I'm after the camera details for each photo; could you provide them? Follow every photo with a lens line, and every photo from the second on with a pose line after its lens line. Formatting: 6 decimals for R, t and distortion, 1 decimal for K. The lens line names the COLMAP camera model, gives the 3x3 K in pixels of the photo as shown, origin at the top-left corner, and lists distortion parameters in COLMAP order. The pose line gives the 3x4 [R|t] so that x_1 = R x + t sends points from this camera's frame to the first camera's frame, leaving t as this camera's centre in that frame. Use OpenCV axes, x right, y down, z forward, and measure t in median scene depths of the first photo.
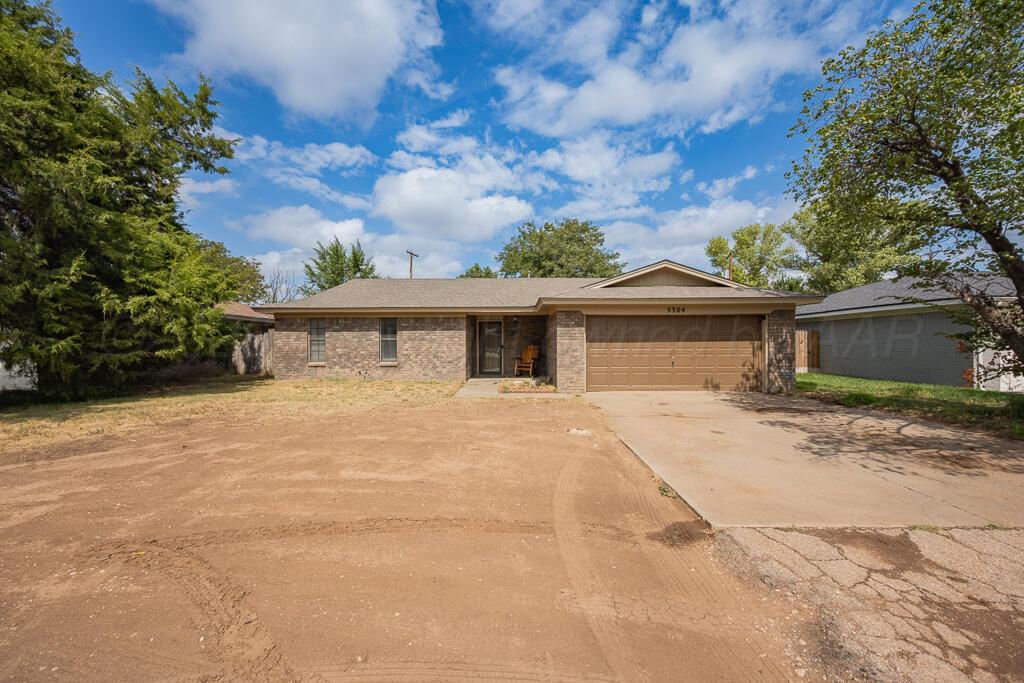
lens RADIAL K [[399.7, 0, 511.7], [0, 399.7, 361.4], [0, 0, 1]] dist [-0.000667, -0.000492]
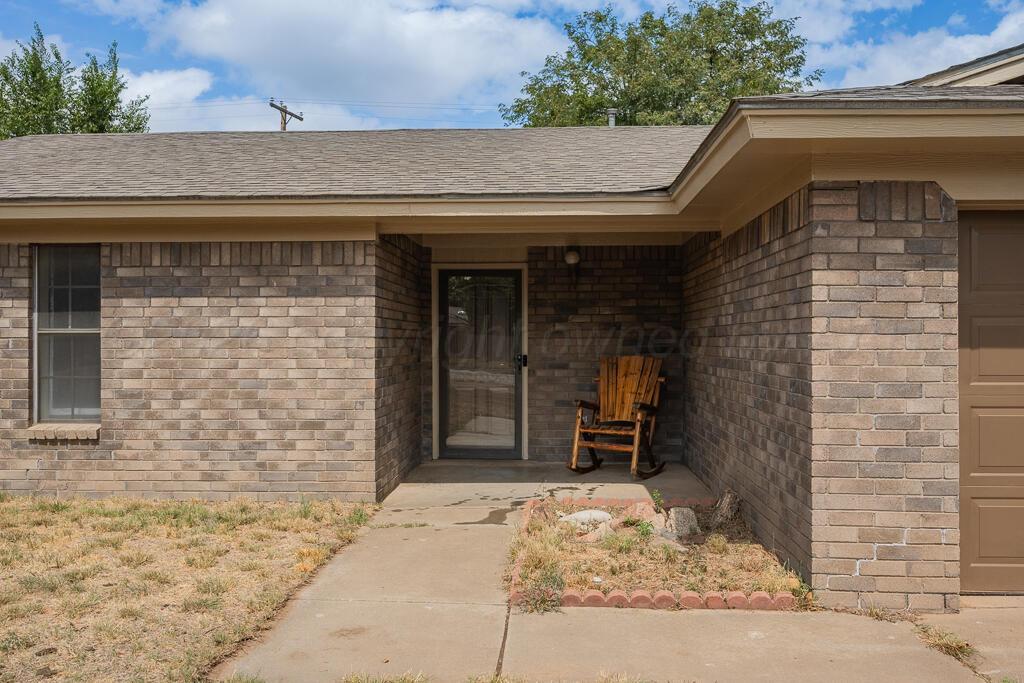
lens RADIAL K [[896.5, 0, 511.9], [0, 896.5, 348.6], [0, 0, 1]] dist [0.002146, 0.003812]
pose [[0.999440, 0.001353, -0.033442, -0.013340], [-0.002723, 0.999157, -0.040961, -0.022553], [0.033358, 0.041029, 0.998601, 0.451752]]
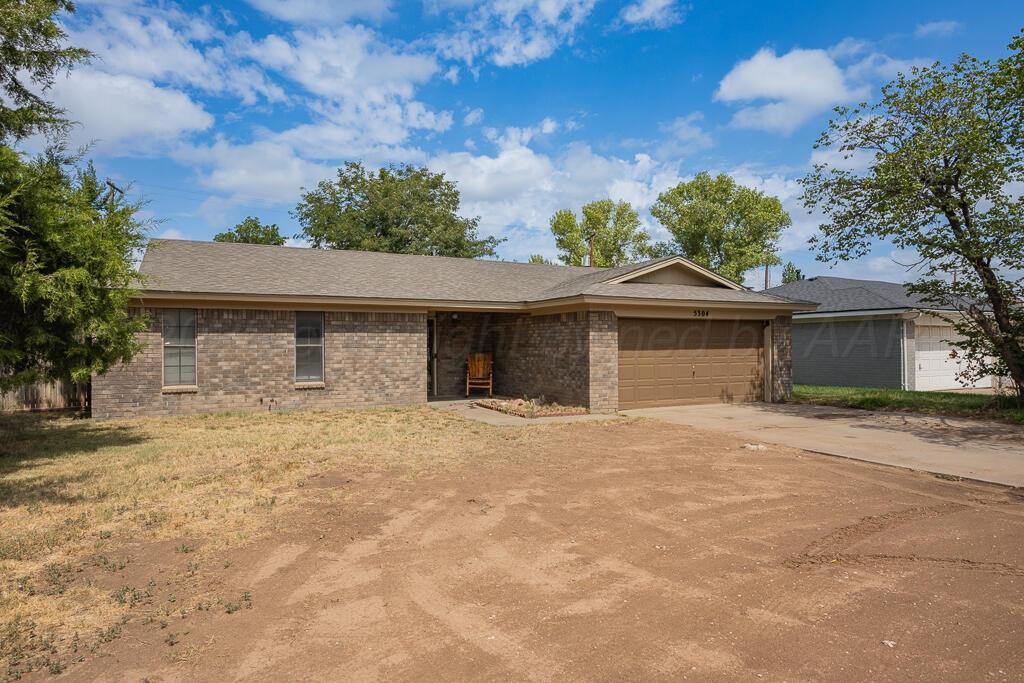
lens RADIAL K [[619.0, 0, 512.7], [0, 619.0, 342.0], [0, 0, 1]] dist [0.000953, 0.003494]
pose [[0.884265, 0.001686, 0.466983, -0.479081], [0.023472, 0.998569, -0.048050, -0.006609], [-0.466395, 0.053450, 0.882960, -0.014293]]
